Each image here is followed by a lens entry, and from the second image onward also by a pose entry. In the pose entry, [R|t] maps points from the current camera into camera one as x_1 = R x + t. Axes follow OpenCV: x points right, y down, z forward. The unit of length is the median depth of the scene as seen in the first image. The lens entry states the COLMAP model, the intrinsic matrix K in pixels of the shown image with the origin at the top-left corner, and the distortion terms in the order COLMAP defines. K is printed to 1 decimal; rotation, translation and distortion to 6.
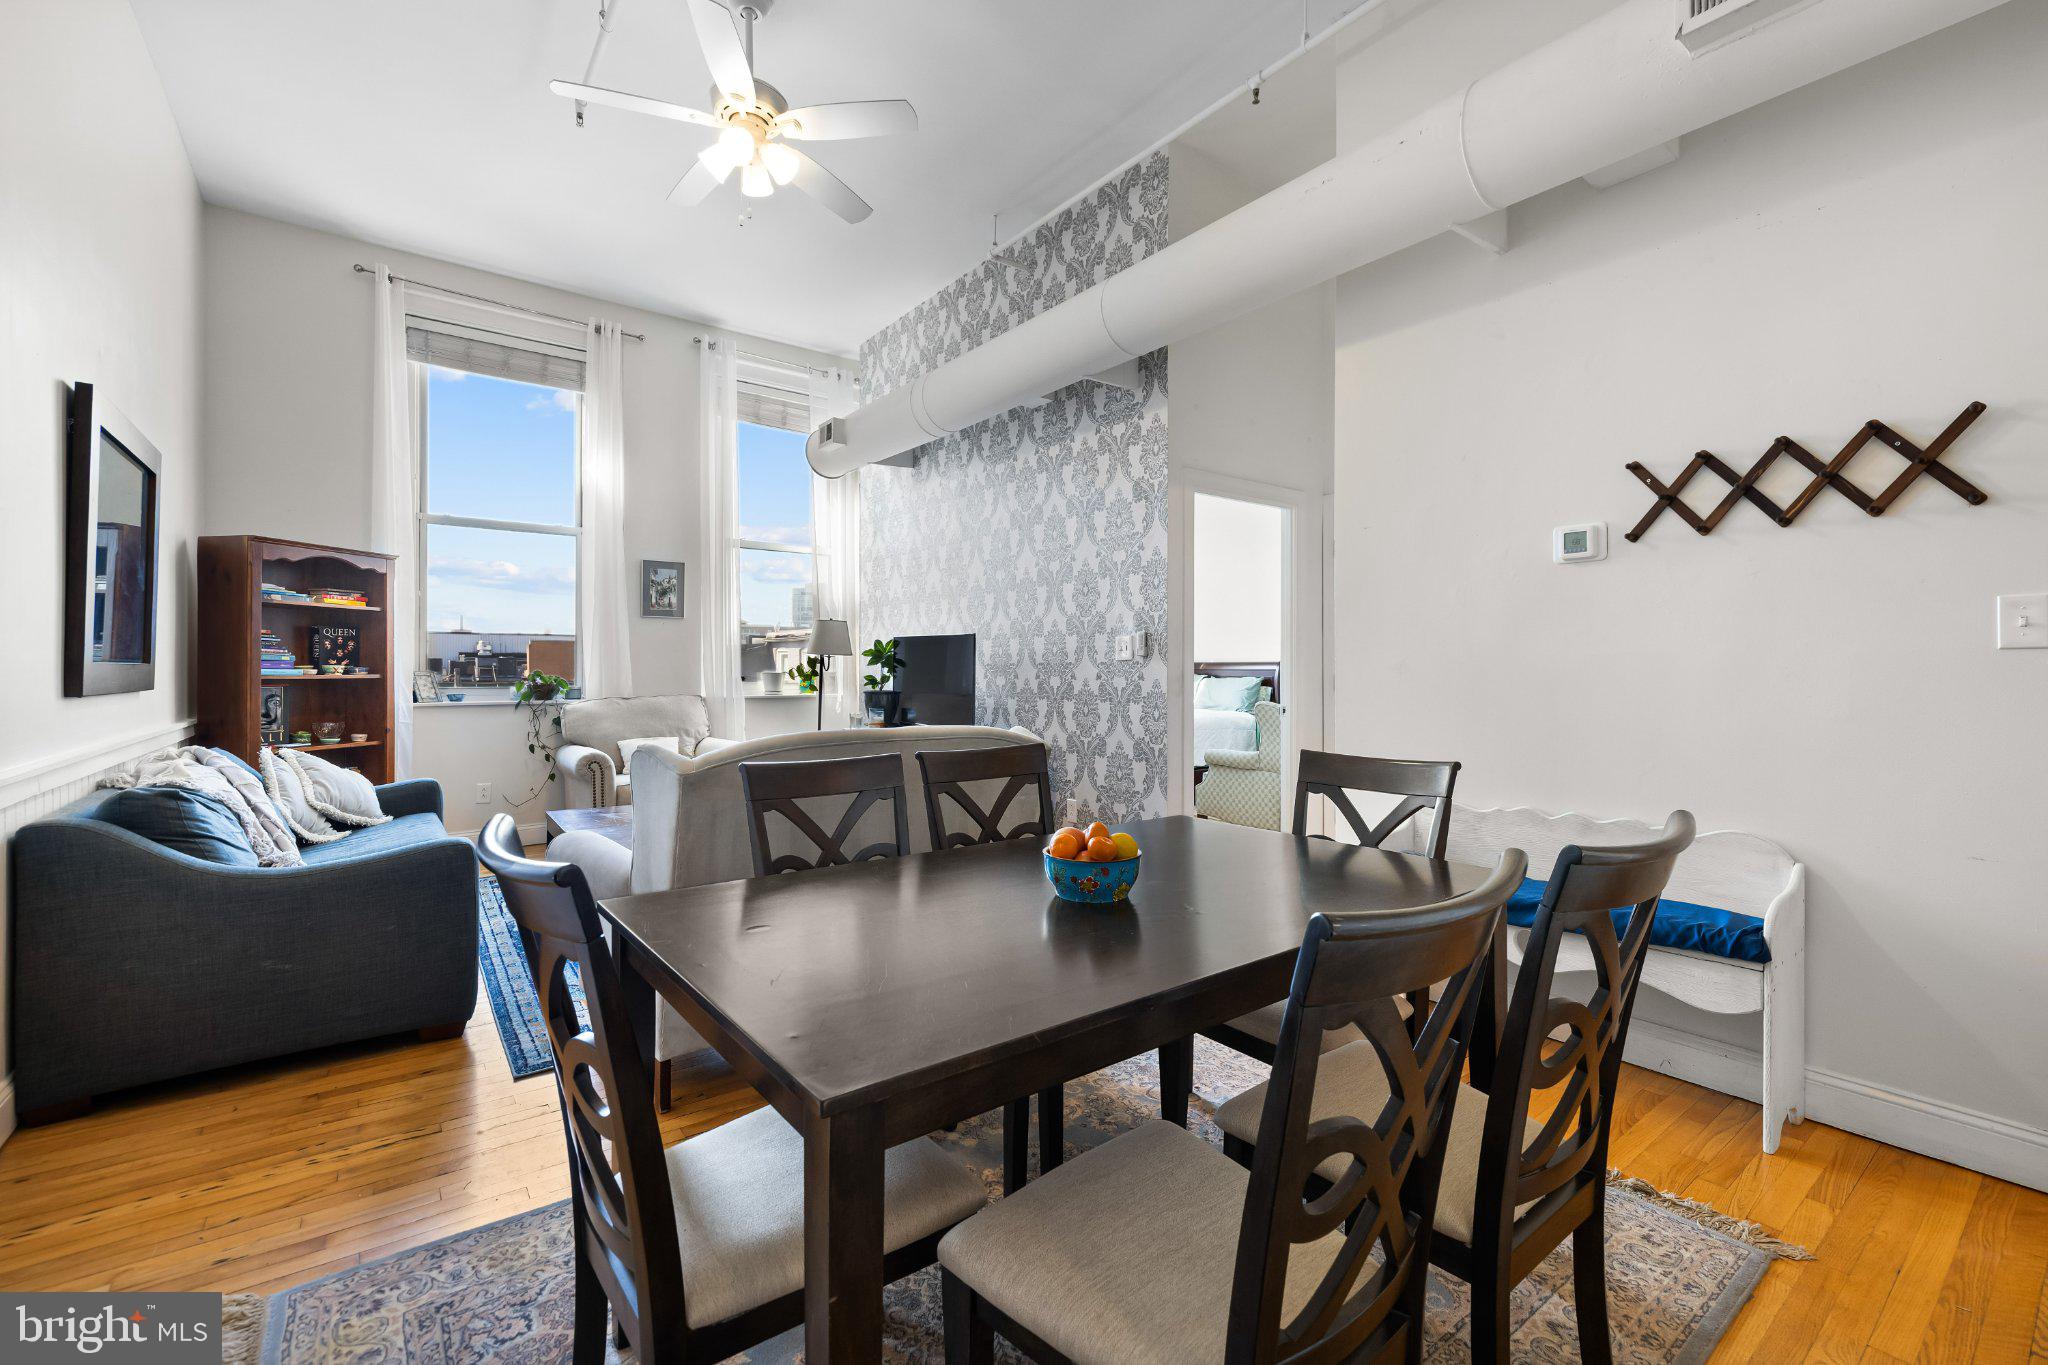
lens RADIAL K [[869.1, 0, 1023.7], [0, 869.1, 673.7], [0, 0, 1]] dist [0.000990, 0.000184]
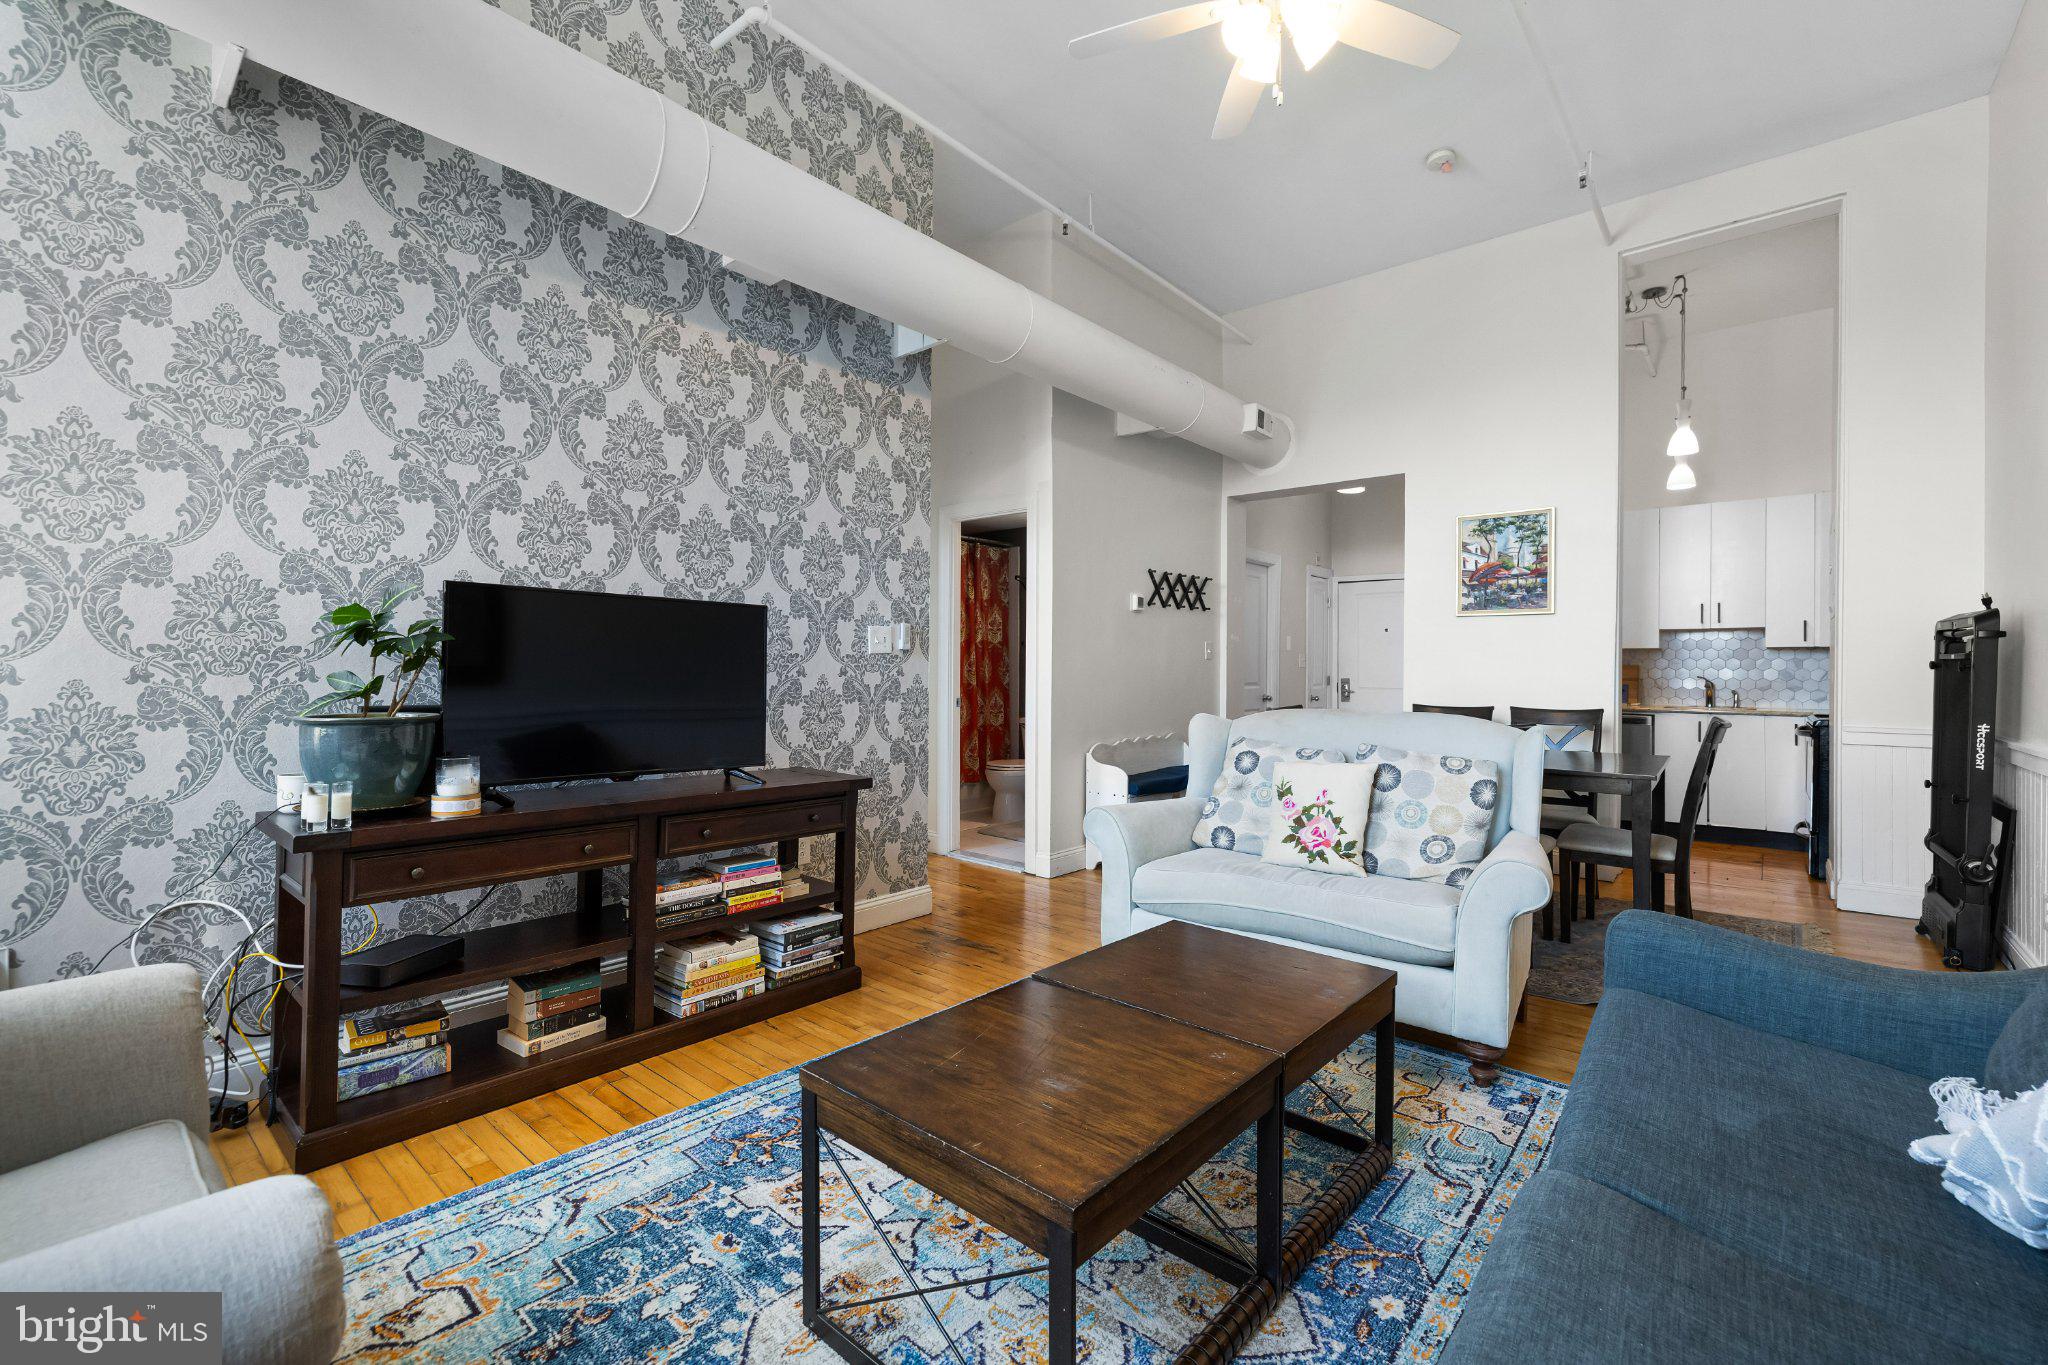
lens RADIAL K [[869.1, 0, 1023.8], [0, 869.1, 673.8], [0, 0, 1]] dist [0.000990, 0.000184]
pose [[-0.212205, -0.005929, 0.977207, -0.412598], [-0.000551, 0.999982, 0.005947, -0.000075], [-0.977225, 0.000723, -0.212204, 0.550962]]
